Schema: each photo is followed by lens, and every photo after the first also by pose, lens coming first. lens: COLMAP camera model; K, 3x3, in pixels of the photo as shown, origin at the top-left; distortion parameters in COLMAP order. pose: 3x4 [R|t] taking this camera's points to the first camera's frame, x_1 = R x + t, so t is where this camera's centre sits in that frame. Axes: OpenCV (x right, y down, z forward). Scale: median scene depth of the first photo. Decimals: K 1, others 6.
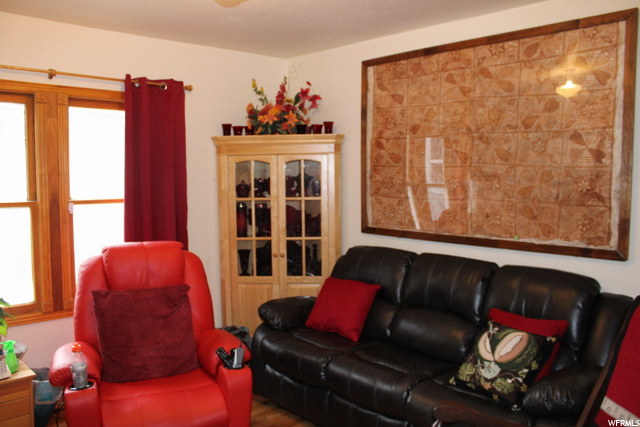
lens RADIAL K [[530.9, 0, 320.0], [0, 530.9, 213.5], [0, 0, 1]] dist [-0.180943, 0.163155]
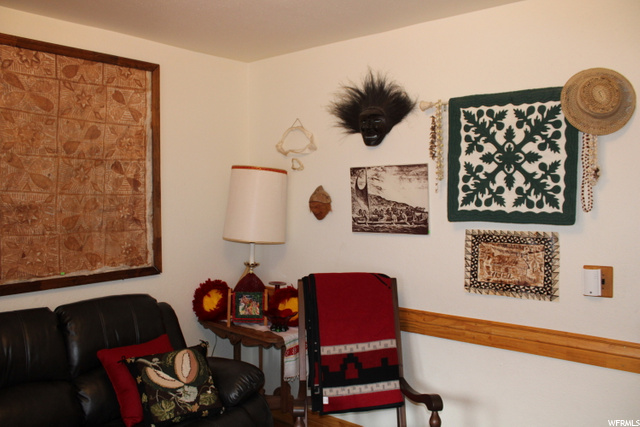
lens RADIAL K [[530.9, 0, 320.0], [0, 530.9, 213.5], [0, 0, 1]] dist [-0.180943, 0.163155]
pose [[-0.117567, -0.038876, 0.992304, -0.607745], [0.082204, 0.995423, 0.048738, -0.070208], [-0.989657, 0.087301, -0.113833, 0.711902]]
